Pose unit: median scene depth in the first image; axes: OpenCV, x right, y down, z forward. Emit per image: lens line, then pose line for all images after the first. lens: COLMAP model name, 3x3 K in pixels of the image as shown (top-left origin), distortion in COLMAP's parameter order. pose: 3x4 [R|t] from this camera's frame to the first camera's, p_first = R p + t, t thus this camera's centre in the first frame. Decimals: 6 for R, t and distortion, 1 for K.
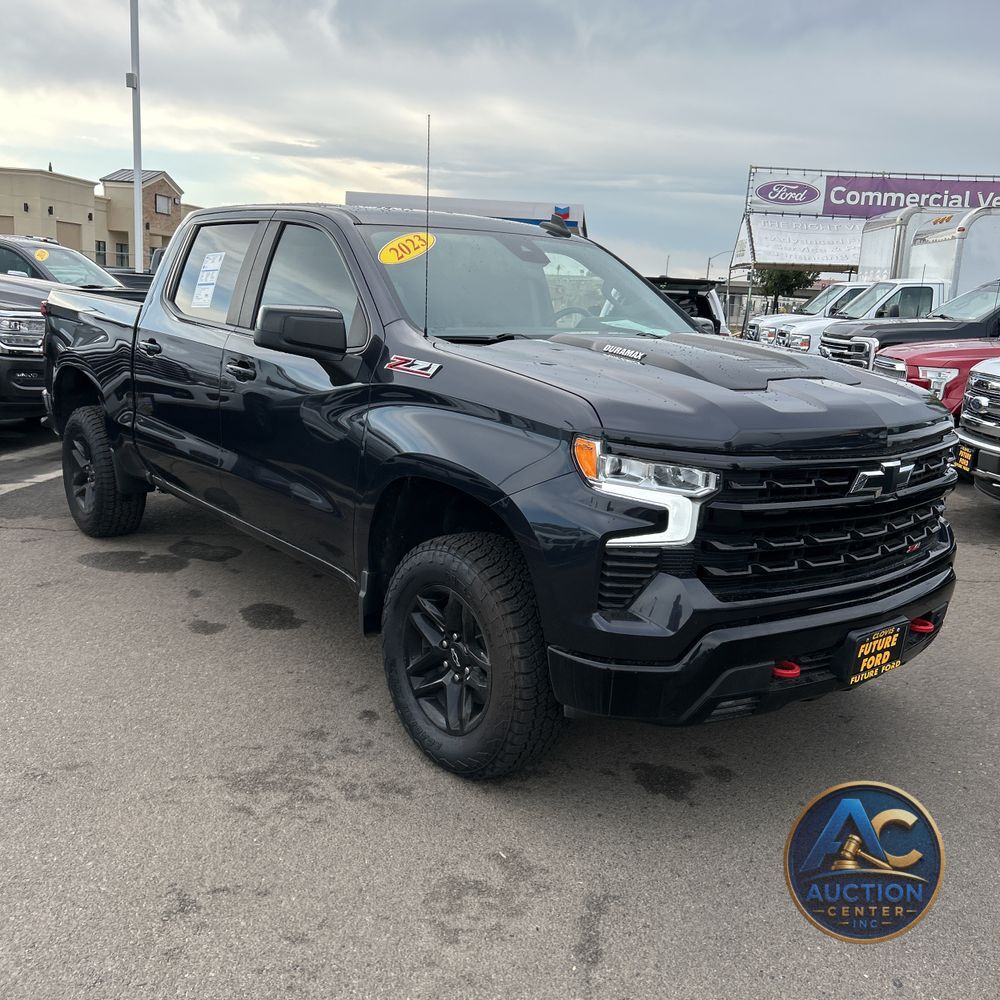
lens RADIAL K [[1012.6, 0, 500.0], [0, 1012.6, 500.0], [0, 0, 1]] dist [0.041978, 0.003047]
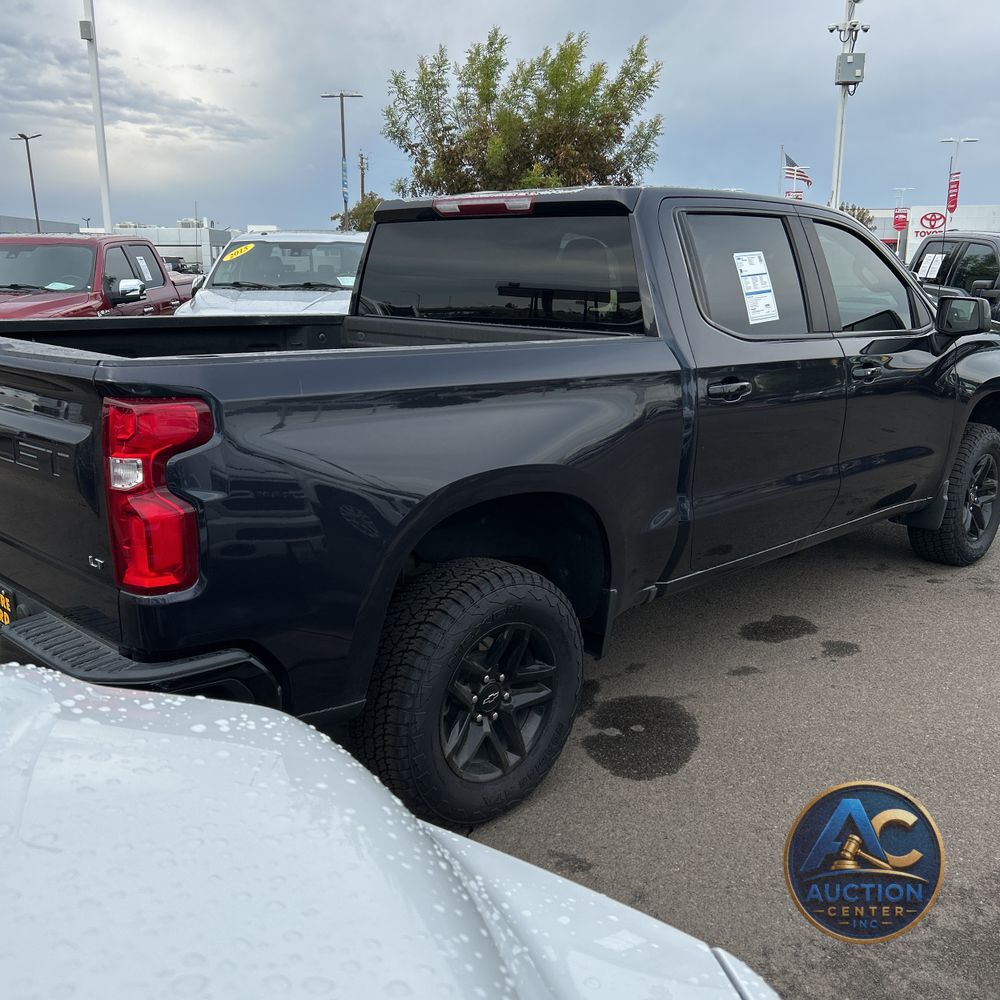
lens RADIAL K [[1012.6, 0, 522.8], [0, 1012.6, 514.5], [0, 0, 1]] dist [0.113661, -0.222609]
pose [[-0.123376, -0.291448, 0.948597, -0.237469], [0.191905, 0.930849, 0.310954, -0.073530], [-0.973628, 0.220405, -0.058914, 0.277770]]
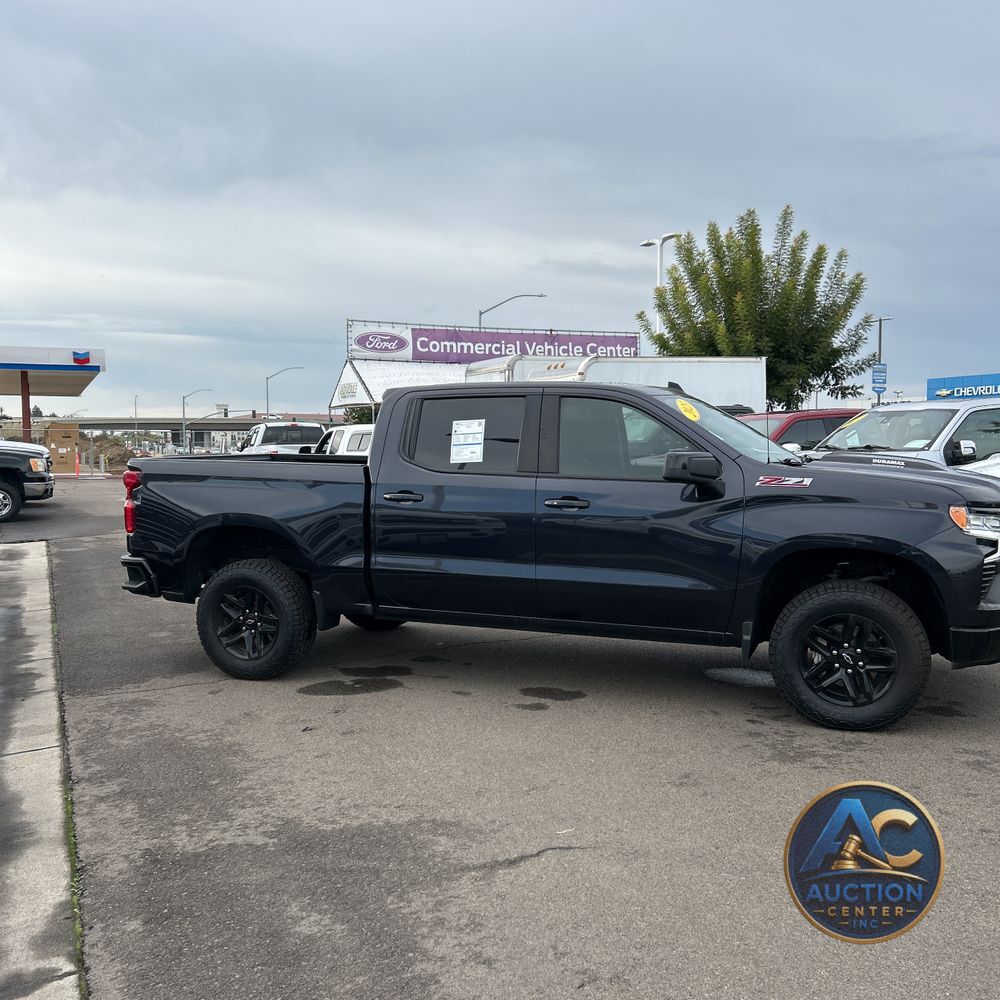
lens RADIAL K [[1018.7, 0, 505.6], [0, 1018.7, 499.9], [0, 0, 1]] dist [0.195319, -0.332633]
pose [[0.858423, -0.091541, 0.504709, -0.198752], [0.156860, 0.983658, -0.088382, -0.004463], [-0.488370, 0.155037, 0.858754, -0.027427]]
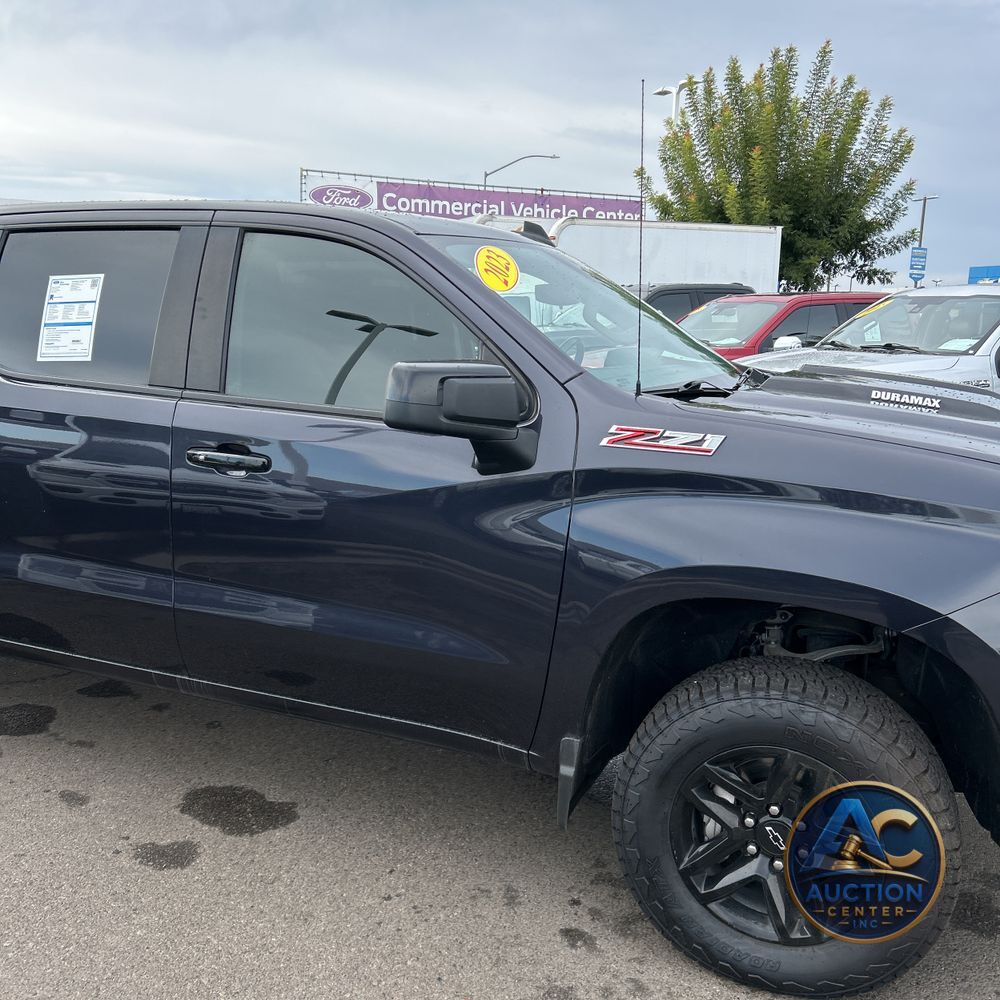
lens RADIAL K [[1021.2, 0, 500.0], [0, 1021.2, 500.0], [0, 0, 1]] dist [0.046066, -0.095181]
pose [[0.876964, -0.116222, 0.466290, -0.079883], [0.118331, 0.992663, 0.024872, -0.018797], [-0.465760, 0.033365, 0.884282, 0.066767]]
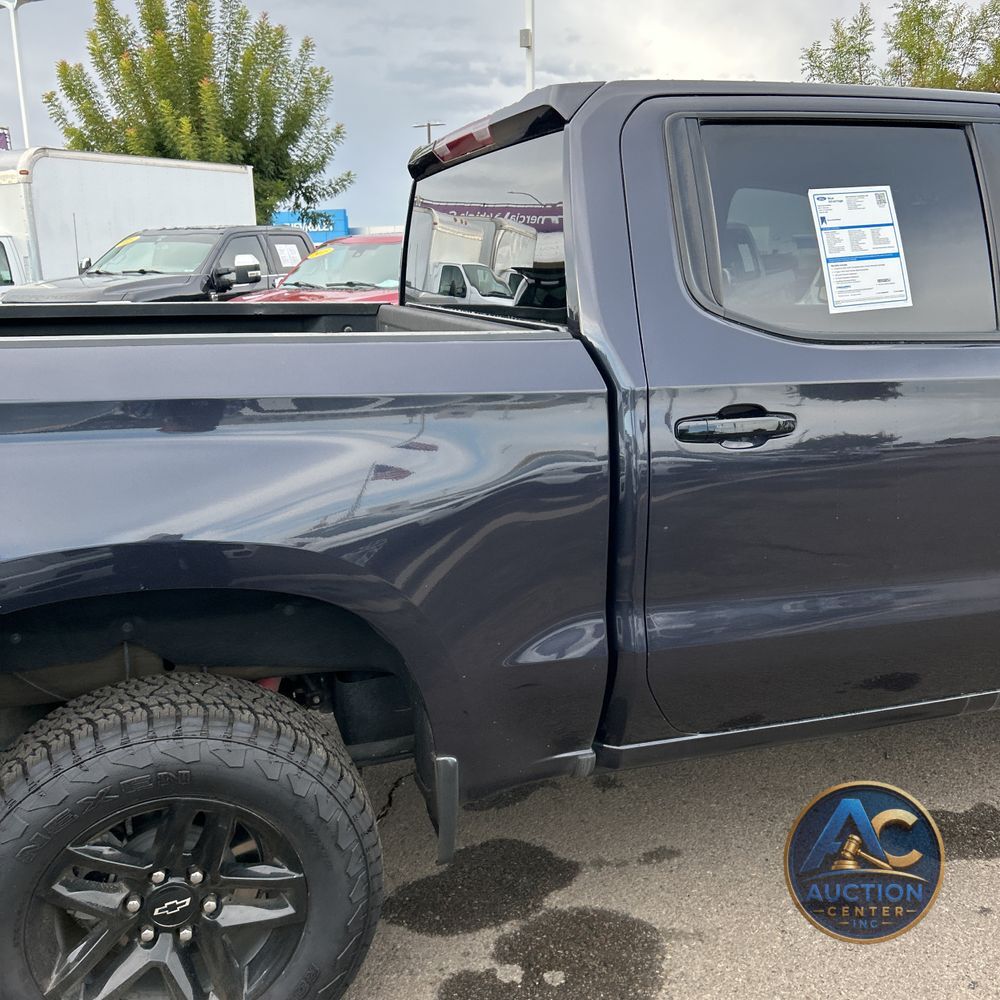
lens RADIAL K [[1028.4, 0, 517.9], [0, 1028.4, 496.0], [0, 0, 1]] dist [0.004418, 0.009265]
pose [[0.343911, -0.262267, 0.901633, -0.171602], [0.225153, 0.955223, 0.191975, -0.051085], [-0.911609, 0.136983, 0.387562, 0.214088]]
